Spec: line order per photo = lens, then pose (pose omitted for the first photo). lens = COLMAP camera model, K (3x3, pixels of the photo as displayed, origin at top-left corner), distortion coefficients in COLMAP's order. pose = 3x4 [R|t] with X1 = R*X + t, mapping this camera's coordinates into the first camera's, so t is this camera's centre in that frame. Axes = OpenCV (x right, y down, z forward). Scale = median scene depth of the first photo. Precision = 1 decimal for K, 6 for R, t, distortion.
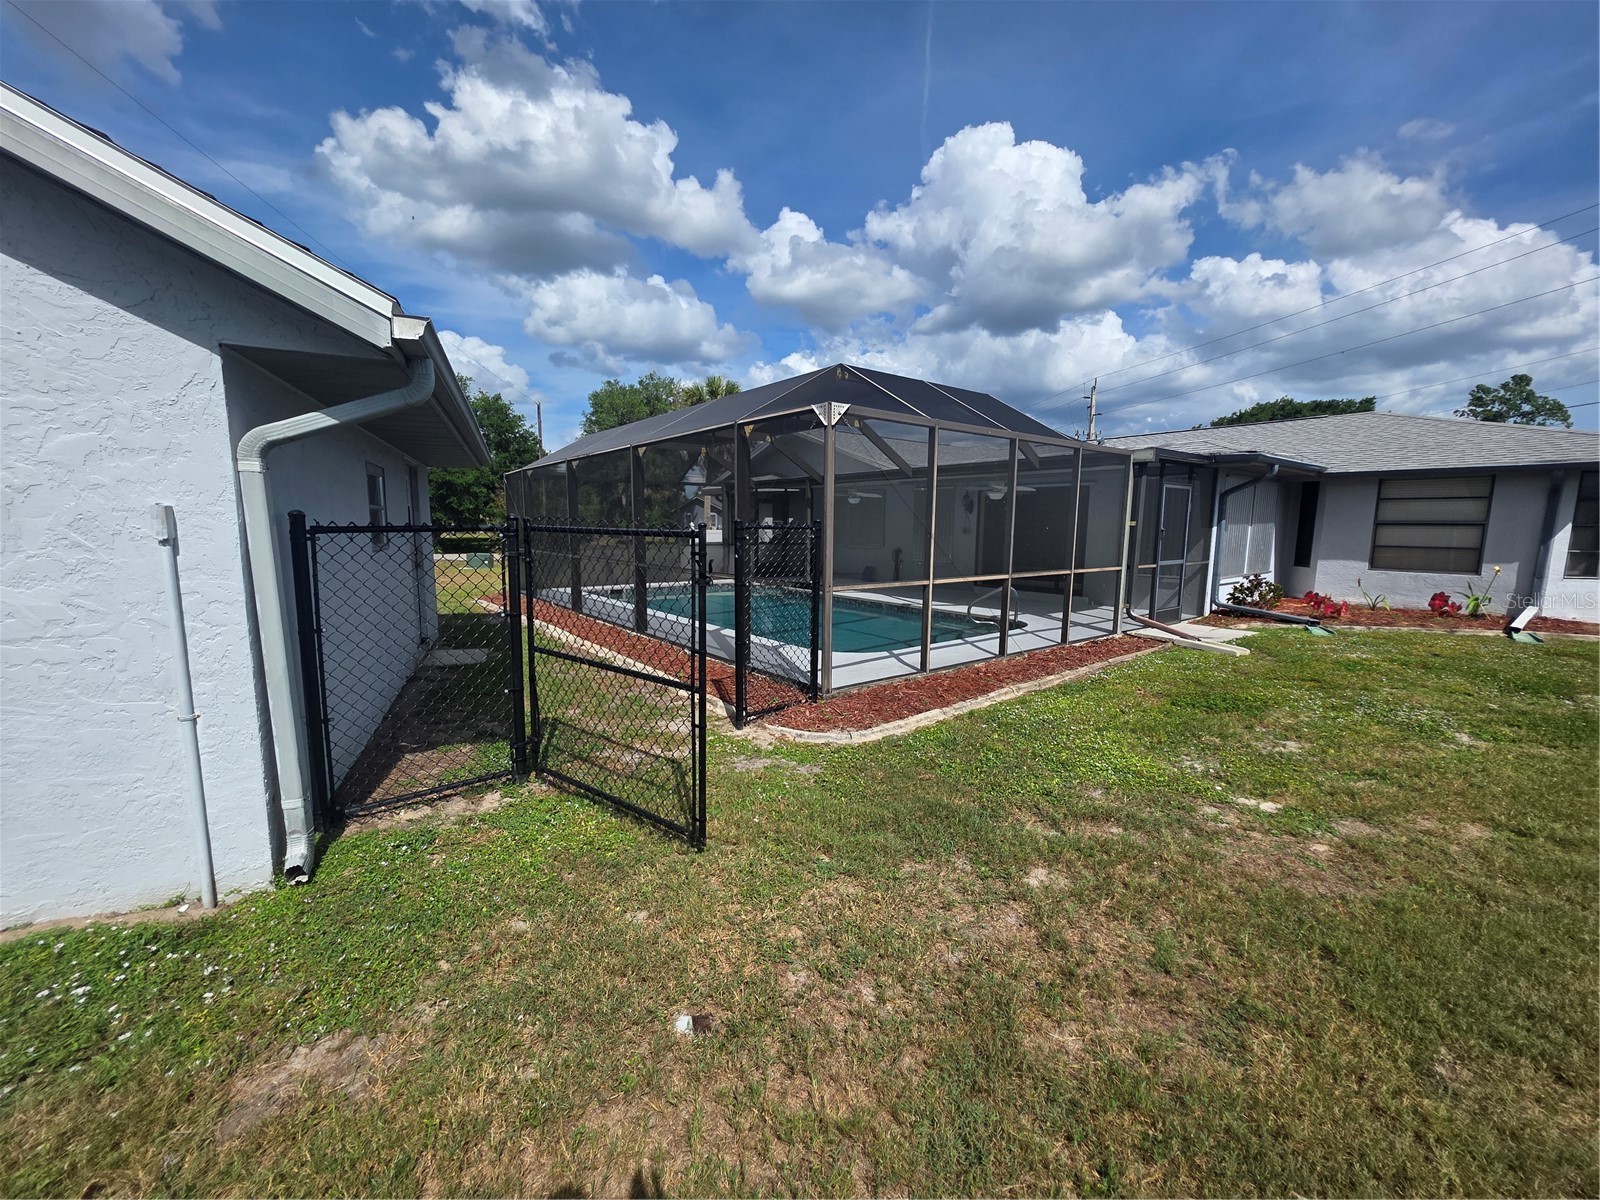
lens RADIAL K [[642.0, 0, 806.5], [0, 642.0, 602.3], [0, 0, 1]] dist [-0.000415, 0.000079]
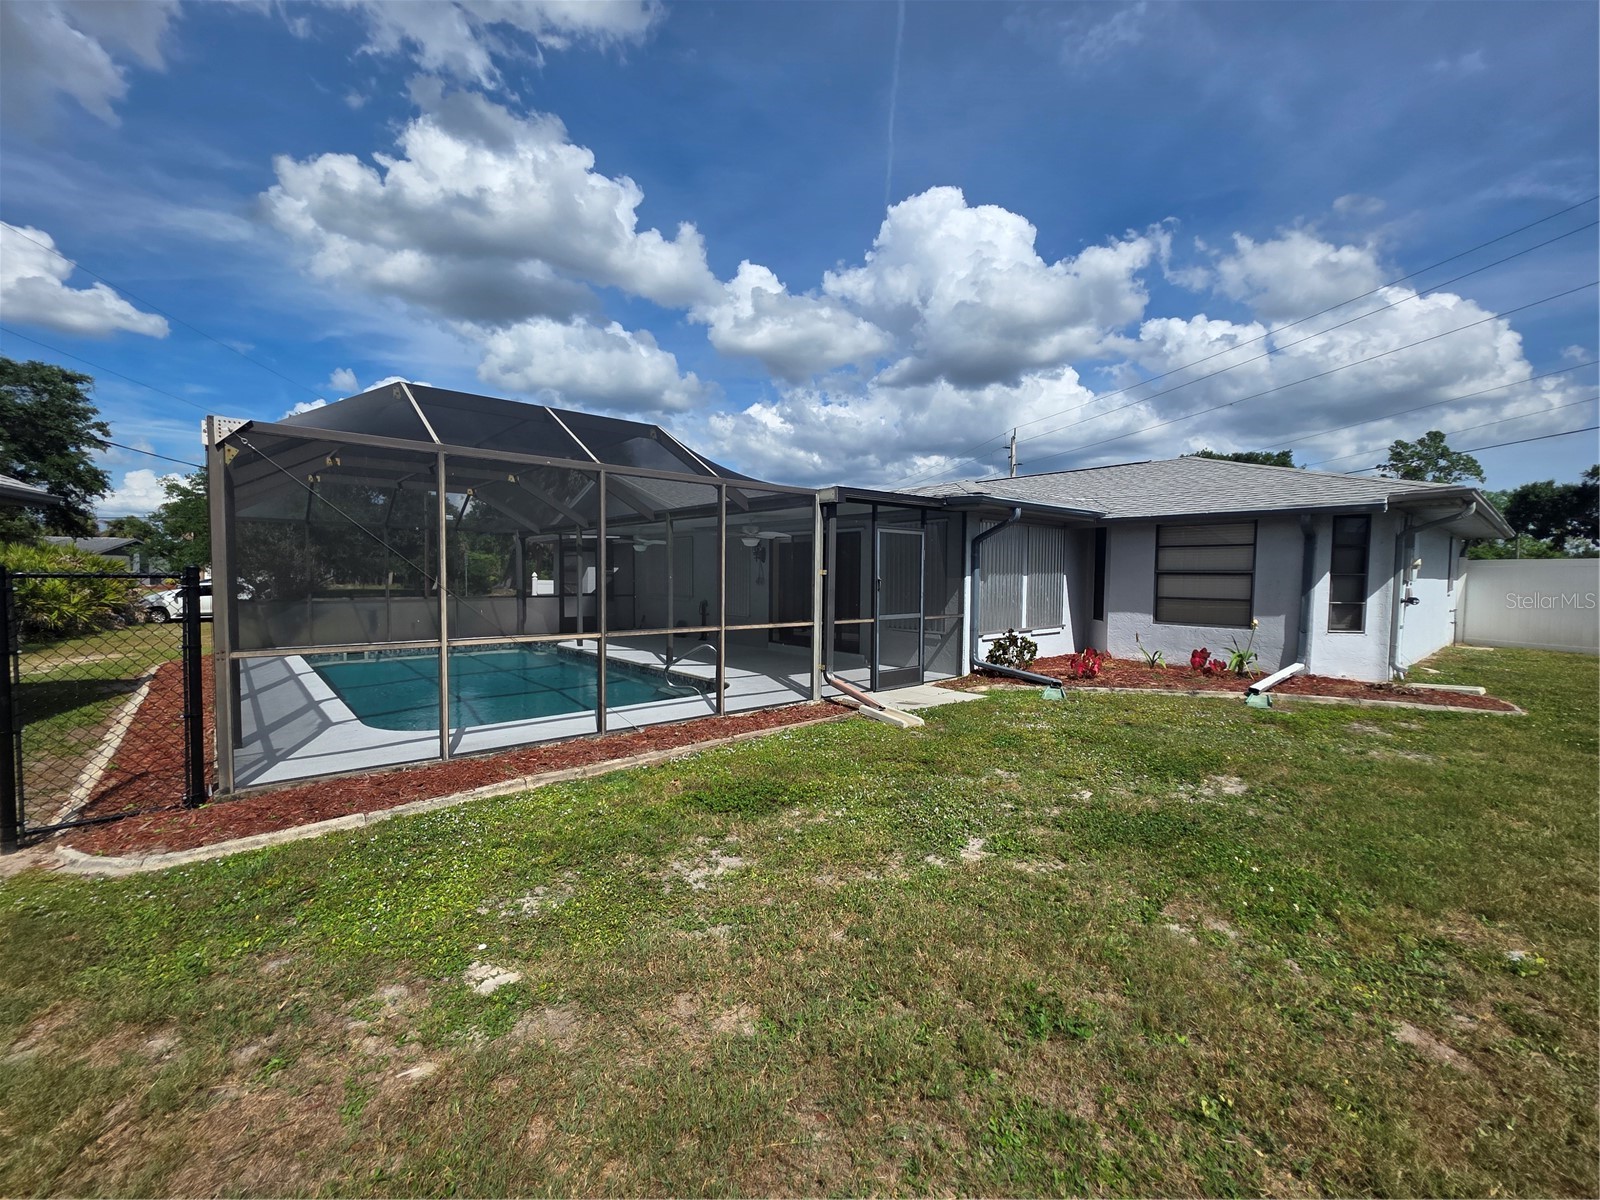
lens RADIAL K [[663.7, 0, 802.4], [0, 663.7, 605.6], [0, 0, 1]] dist [-0.000020, 0.000334]
pose [[0.998597, -0.002273, 0.052897, 0.376369], [0.006235, 0.997176, -0.074843, -0.009122], [-0.052578, 0.075068, 0.995791, 0.094419]]
